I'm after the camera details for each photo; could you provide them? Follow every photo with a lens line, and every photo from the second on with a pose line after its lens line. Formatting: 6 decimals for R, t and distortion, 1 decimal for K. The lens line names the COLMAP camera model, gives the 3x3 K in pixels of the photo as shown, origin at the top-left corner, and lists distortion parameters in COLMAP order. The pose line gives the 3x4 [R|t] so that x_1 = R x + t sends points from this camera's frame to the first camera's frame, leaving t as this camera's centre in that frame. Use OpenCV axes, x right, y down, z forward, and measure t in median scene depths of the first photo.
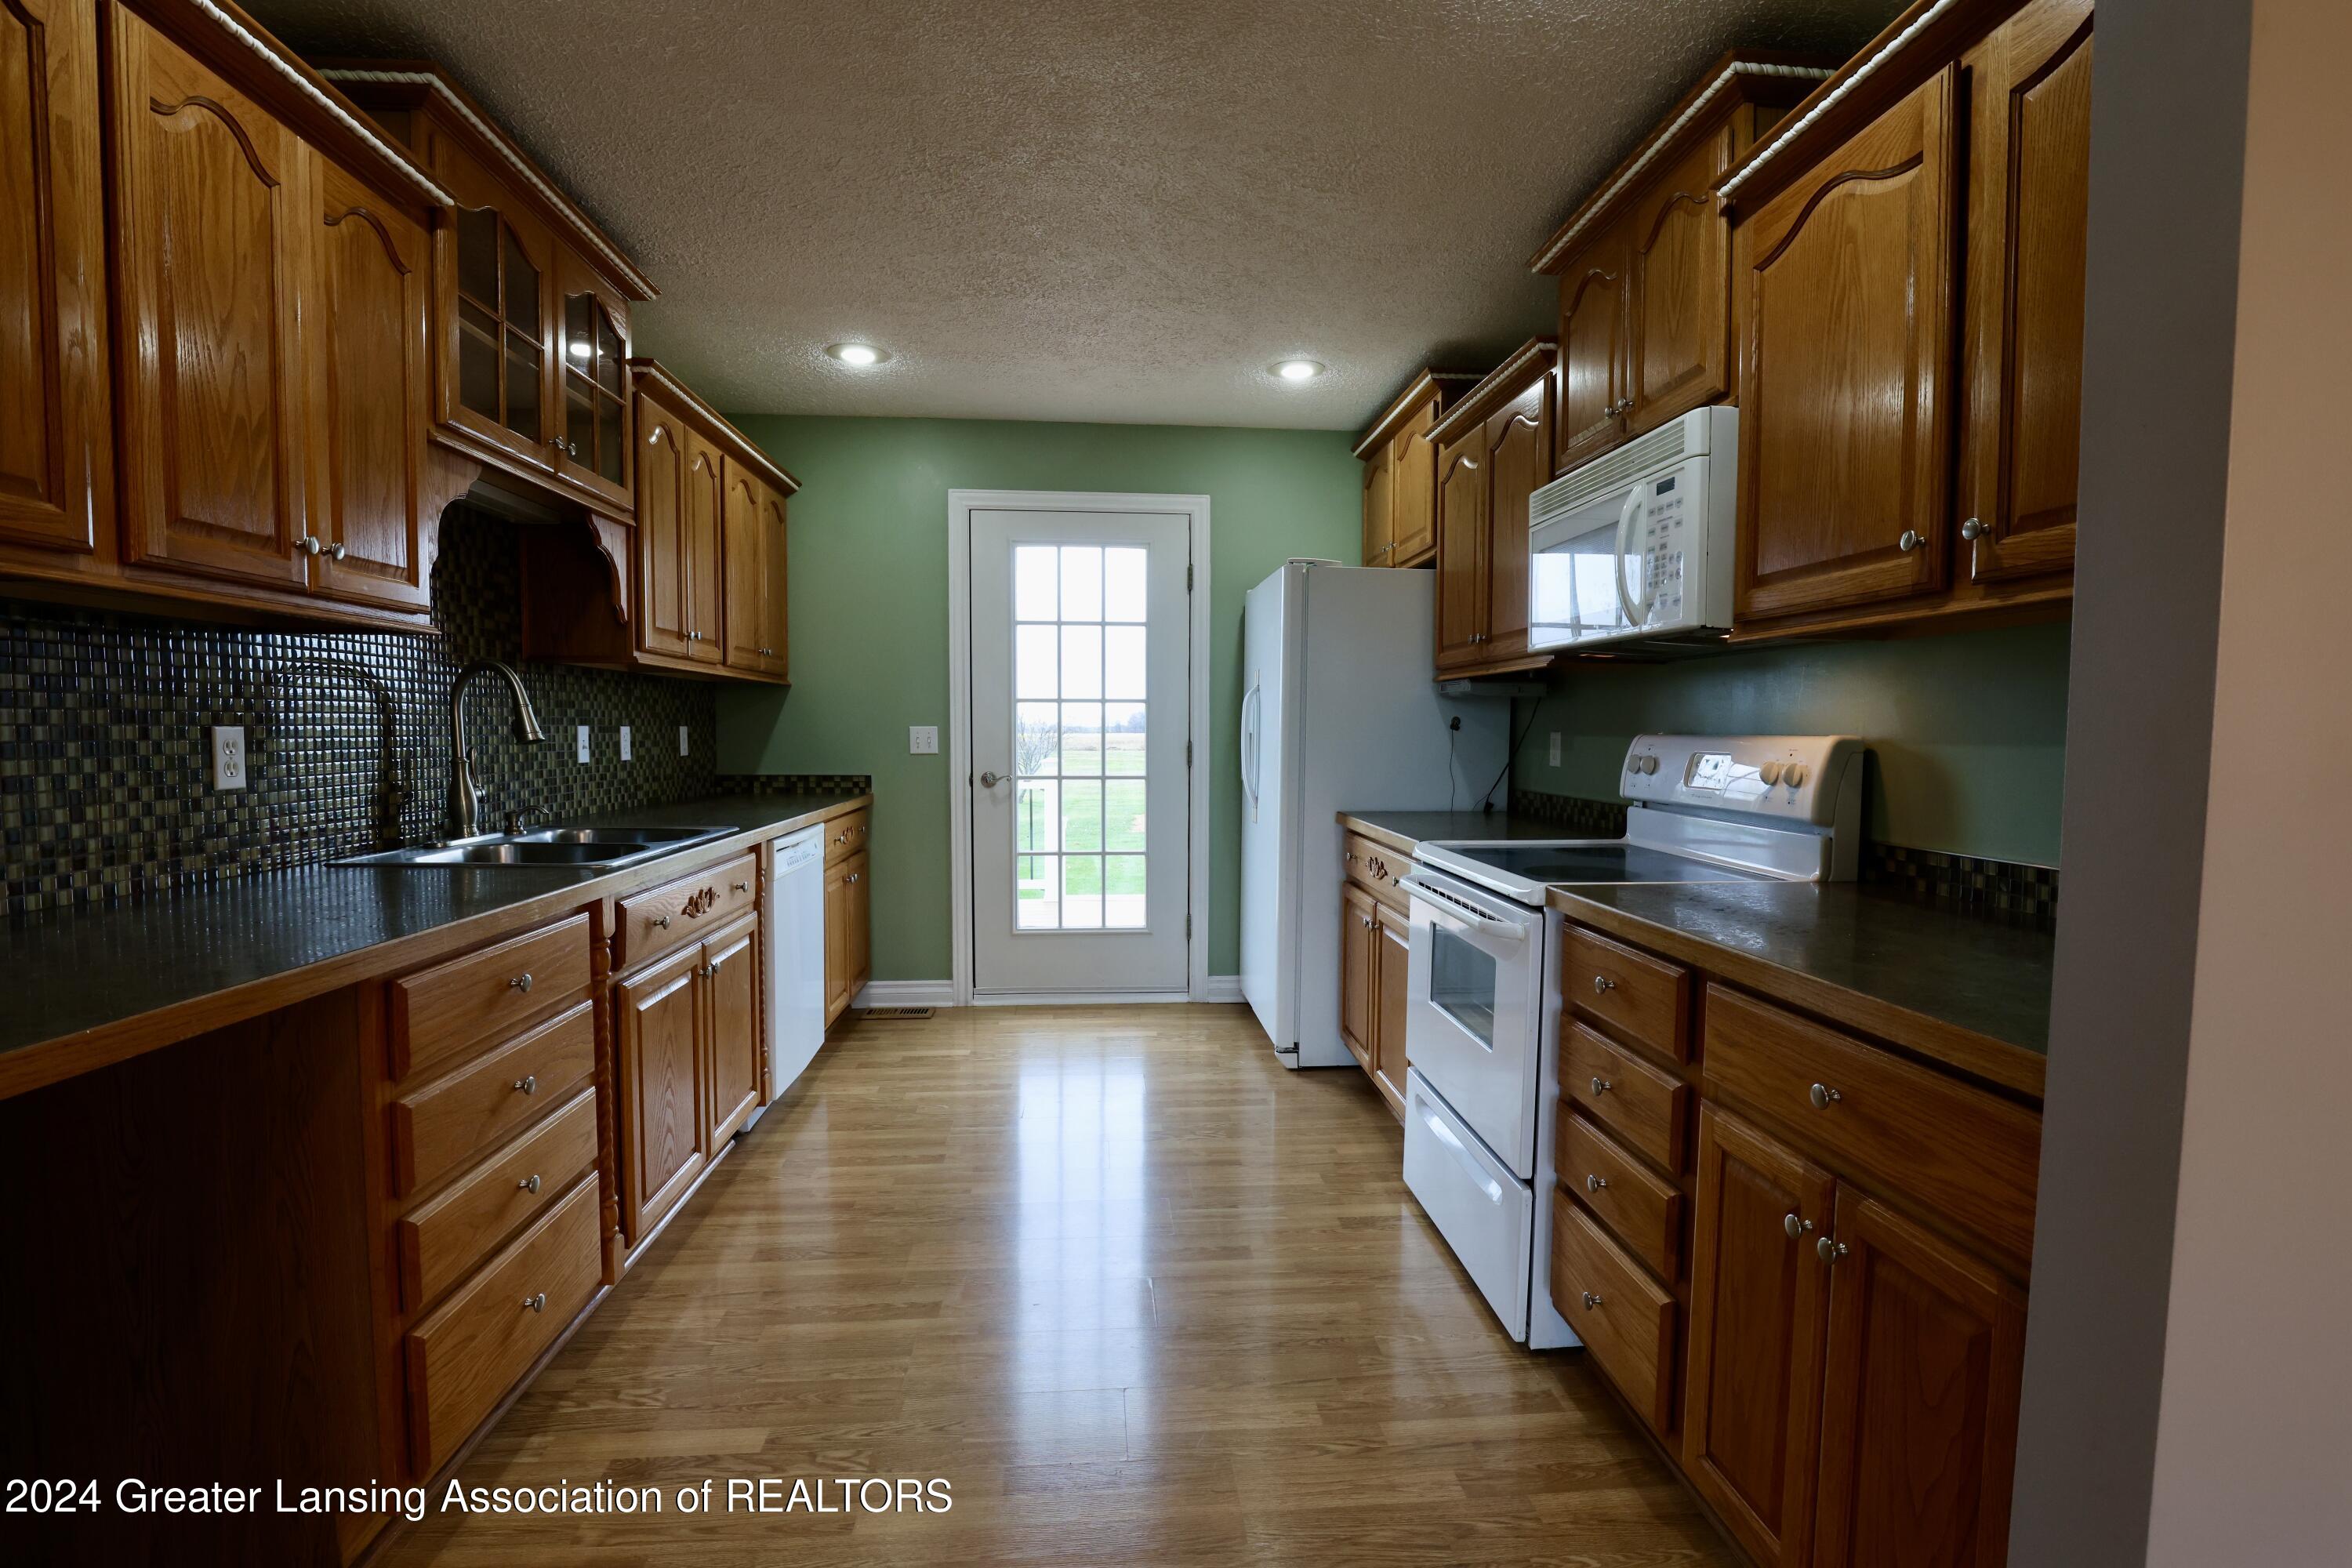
lens RADIAL K [[1077.7, 0, 1178.9], [0, 1077.7, 791.5], [0, 0, 1]] dist [-0.039495, 0.008206]
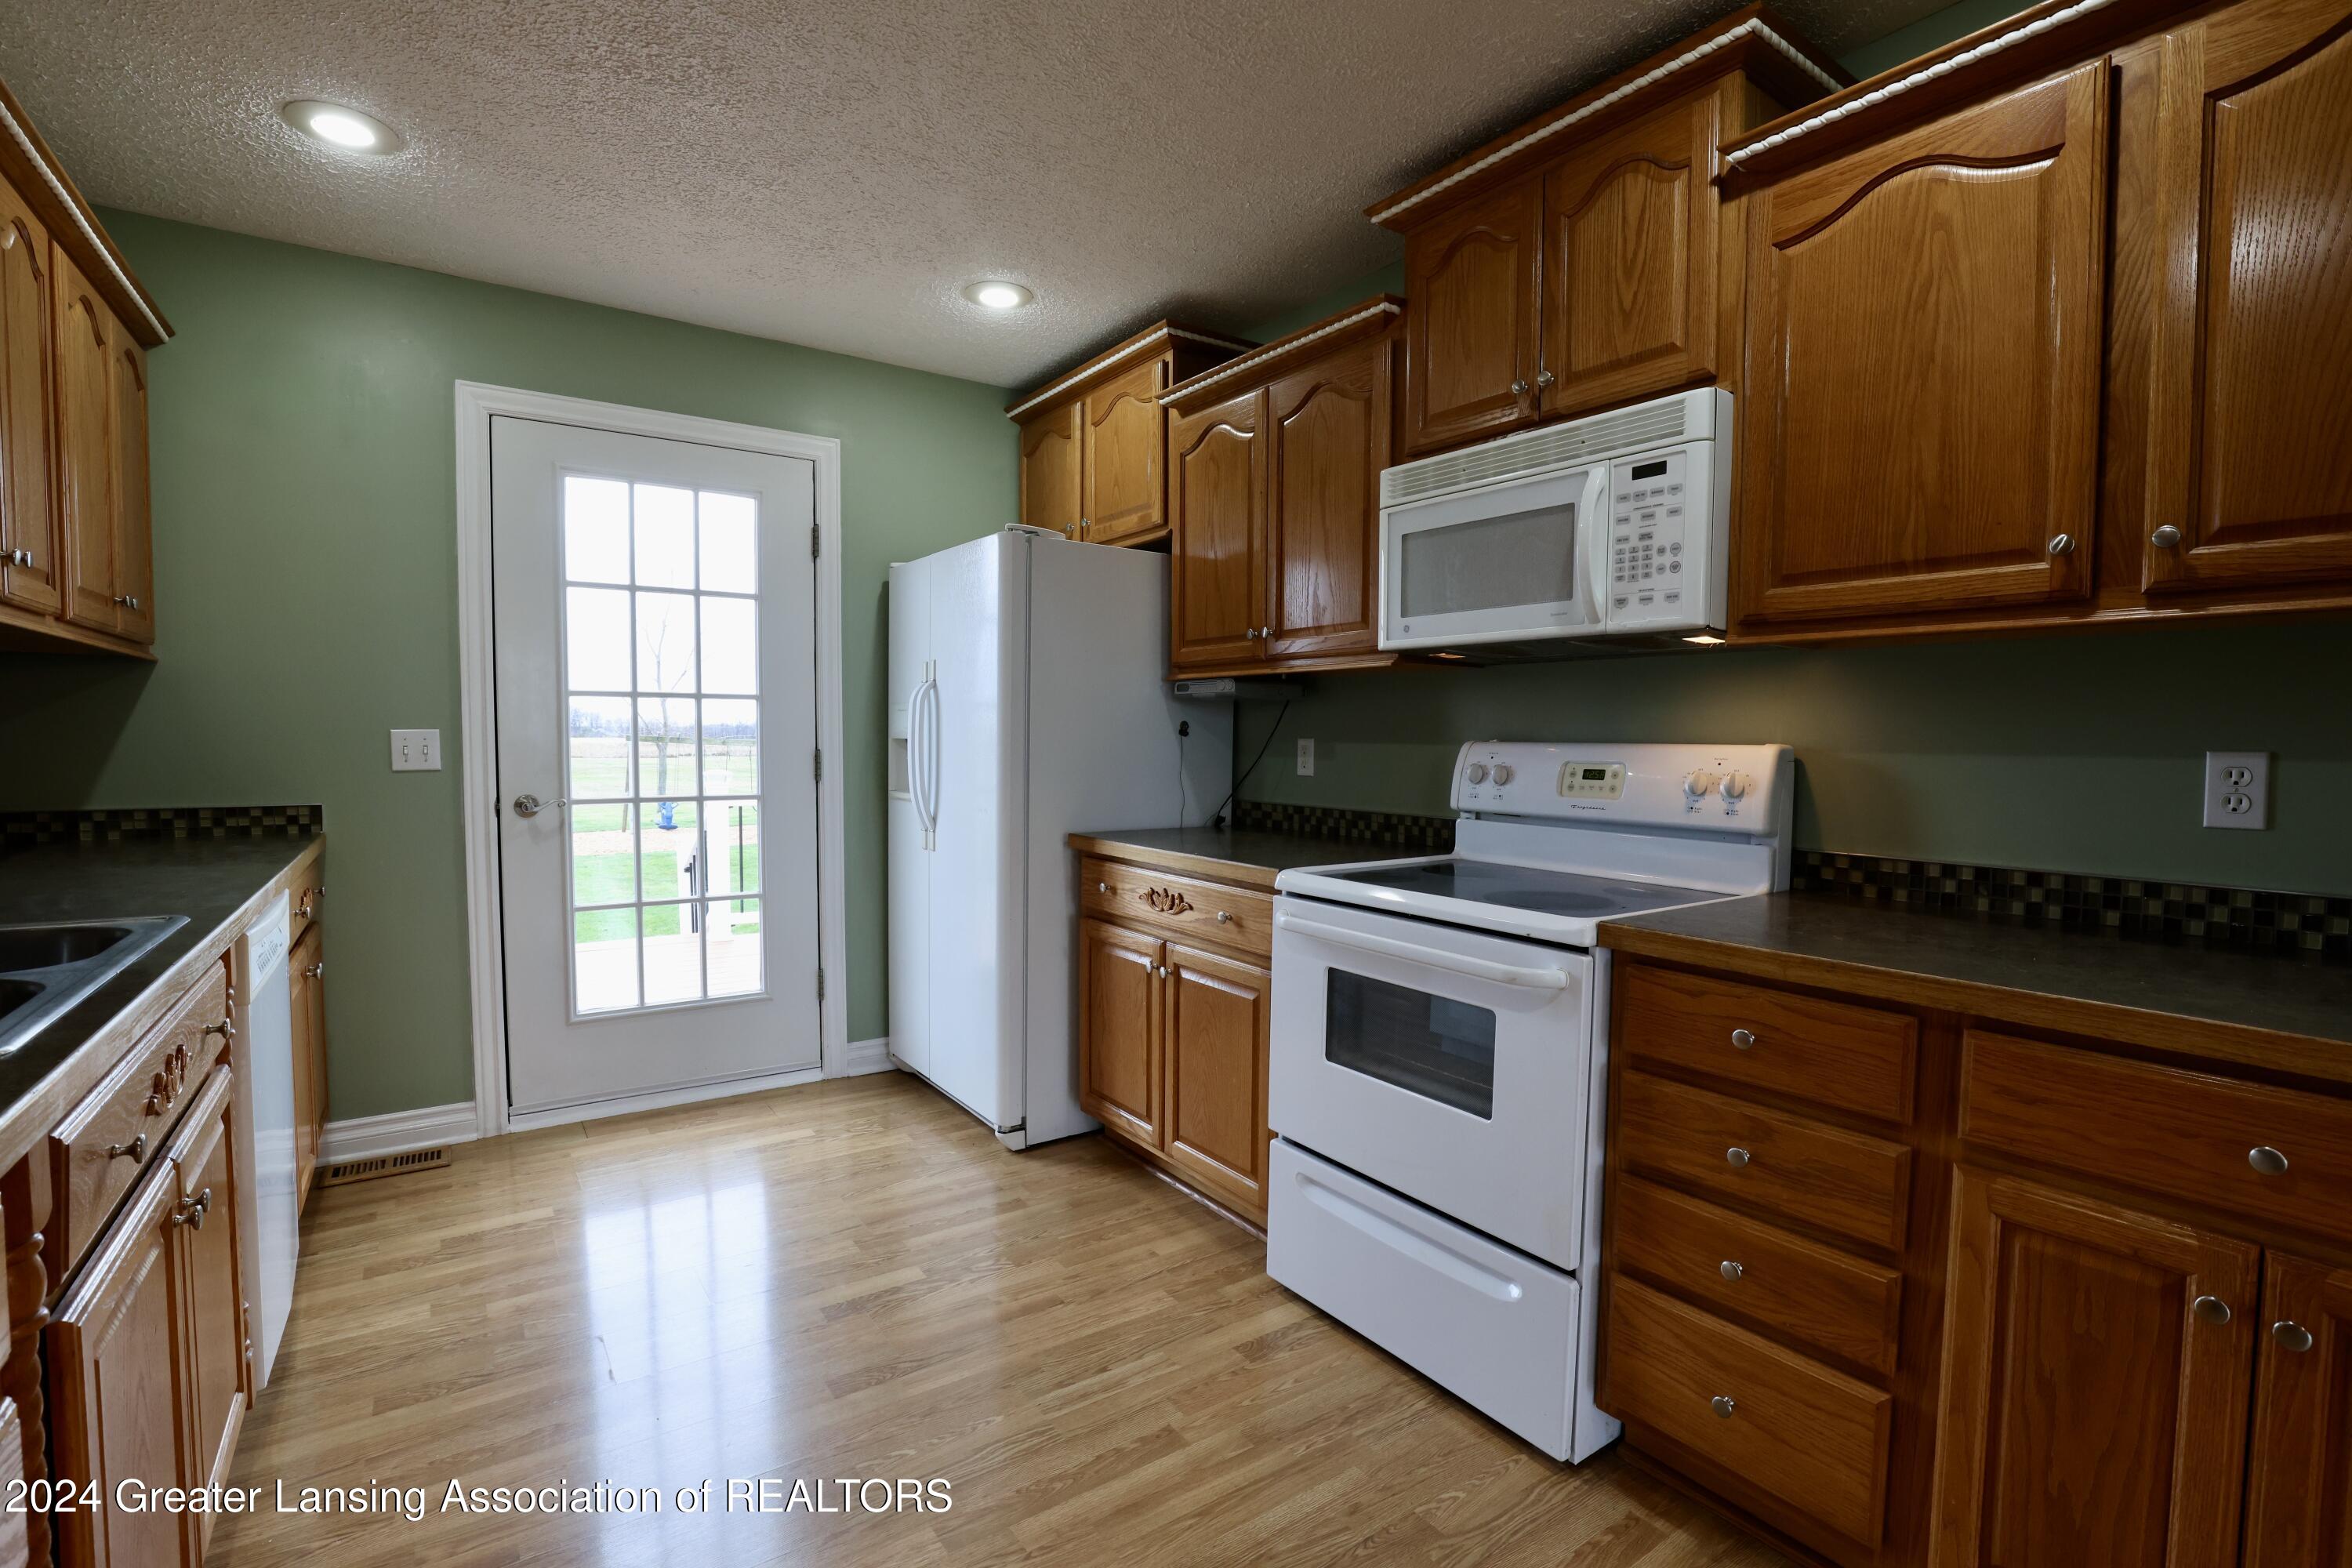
lens RADIAL K [[1077.7, 0, 1178.9], [0, 1077.7, 791.5], [0, 0, 1]] dist [-0.039495, 0.008206]
pose [[0.861336, -0.024619, 0.507438, -0.198503], [0.026067, 0.999651, 0.004254, -0.015090], [-0.507366, 0.009563, 0.861678, 0.235320]]
